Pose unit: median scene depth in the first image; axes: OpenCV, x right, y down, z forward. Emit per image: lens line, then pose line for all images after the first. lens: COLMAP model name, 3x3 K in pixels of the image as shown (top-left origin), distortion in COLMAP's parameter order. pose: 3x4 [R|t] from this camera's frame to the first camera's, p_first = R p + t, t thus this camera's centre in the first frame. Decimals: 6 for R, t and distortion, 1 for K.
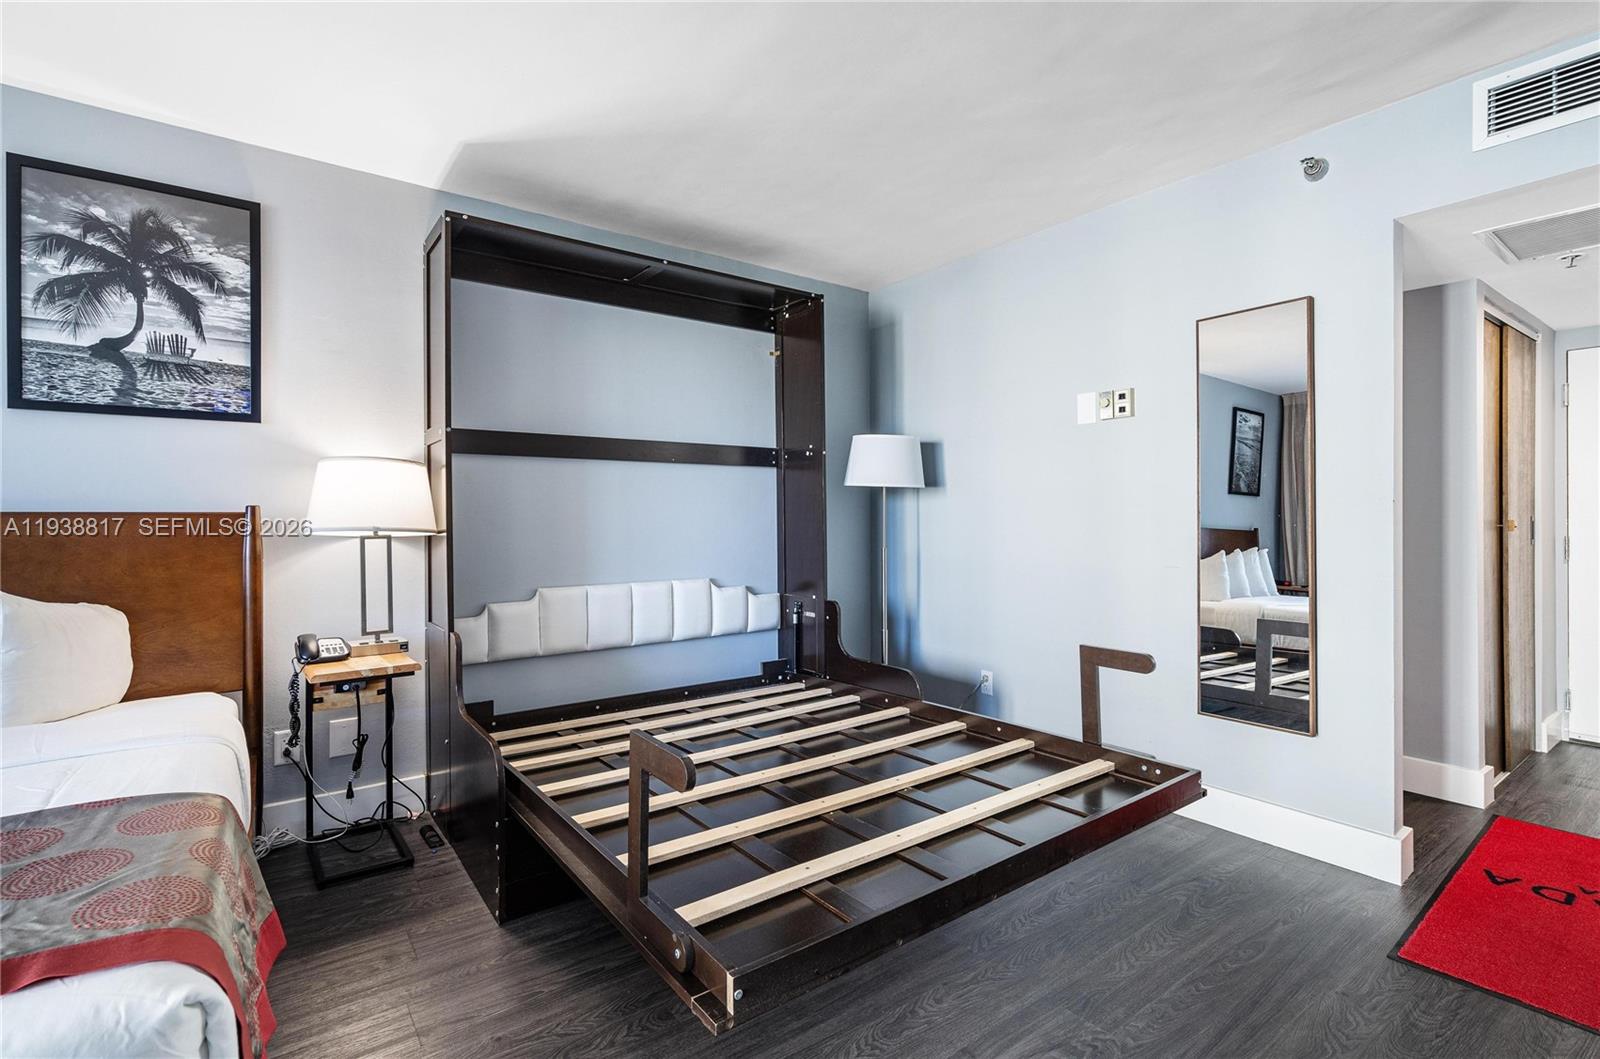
lens RADIAL K [[749.9, 0, 802.7], [0, 749.9, 518.4], [0, 0, 1]] dist [0.000572, 0.000079]
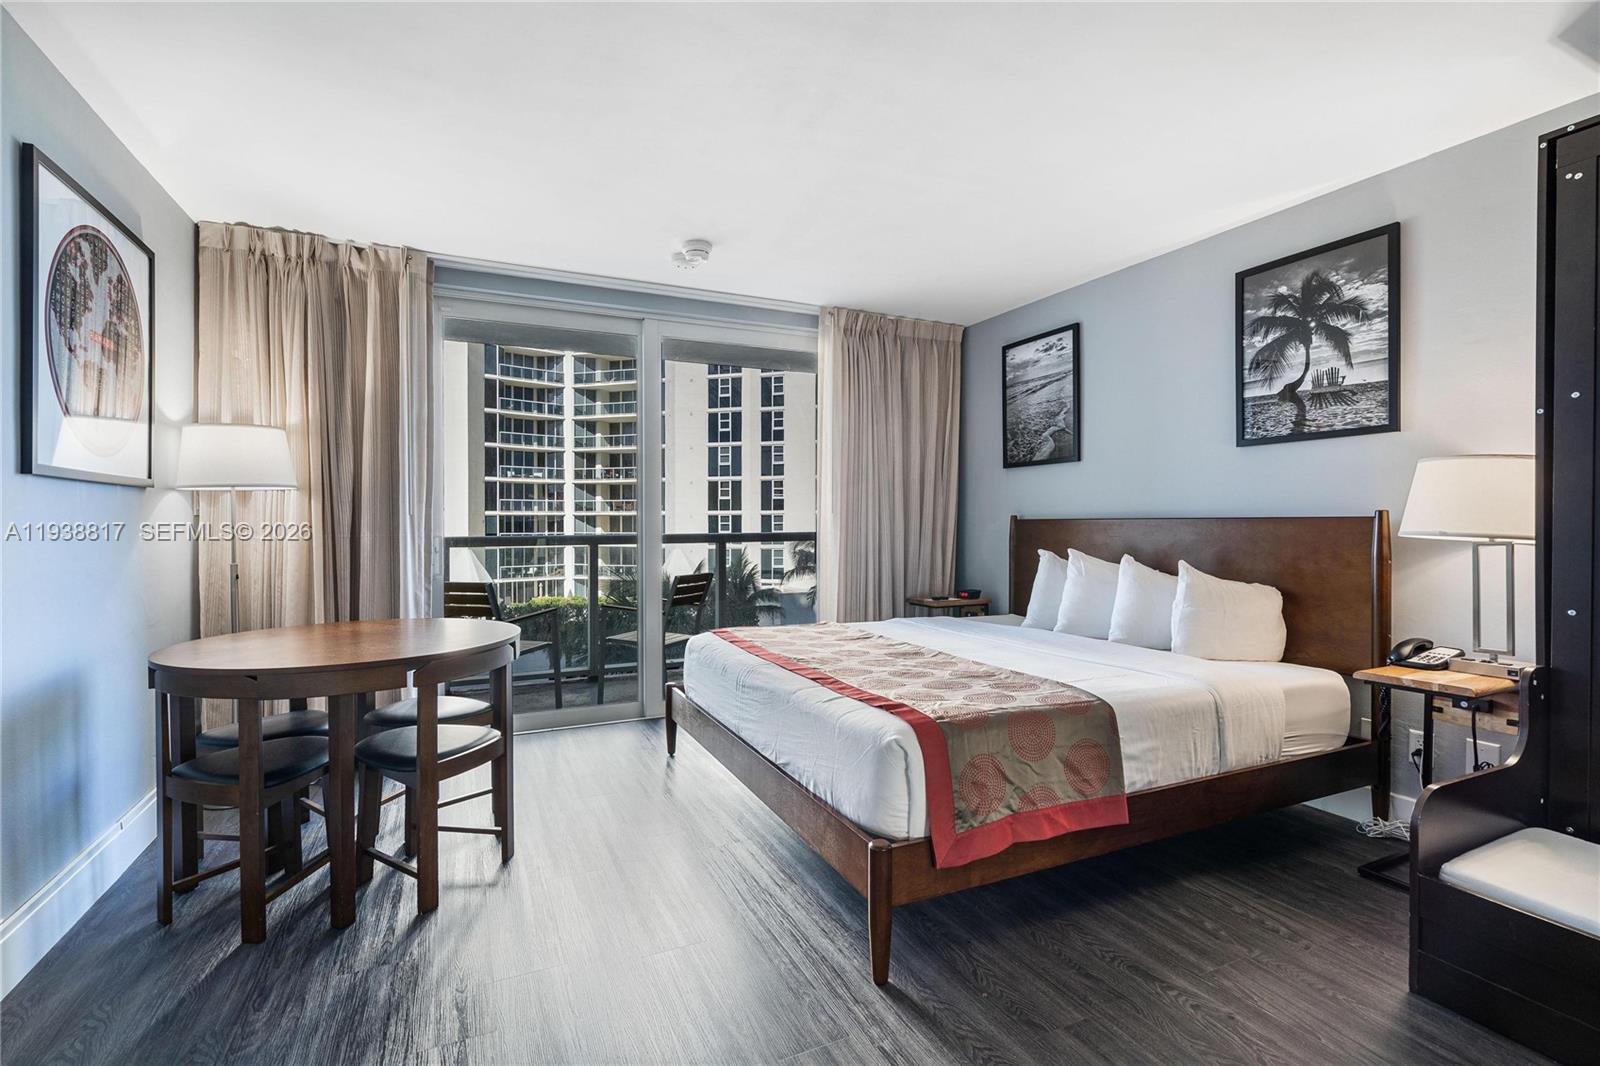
lens RADIAL K [[749.9, 0, 803.1], [0, 749.9, 531.1], [0, 0, 1]] dist [0.000572, 0.000079]
pose [[-0.212304, 0.020617, -0.976986, 0.516469], [0.006631, 0.999785, 0.019658, -0.014537], [0.977181, -0.002305, -0.212395, 0.435228]]
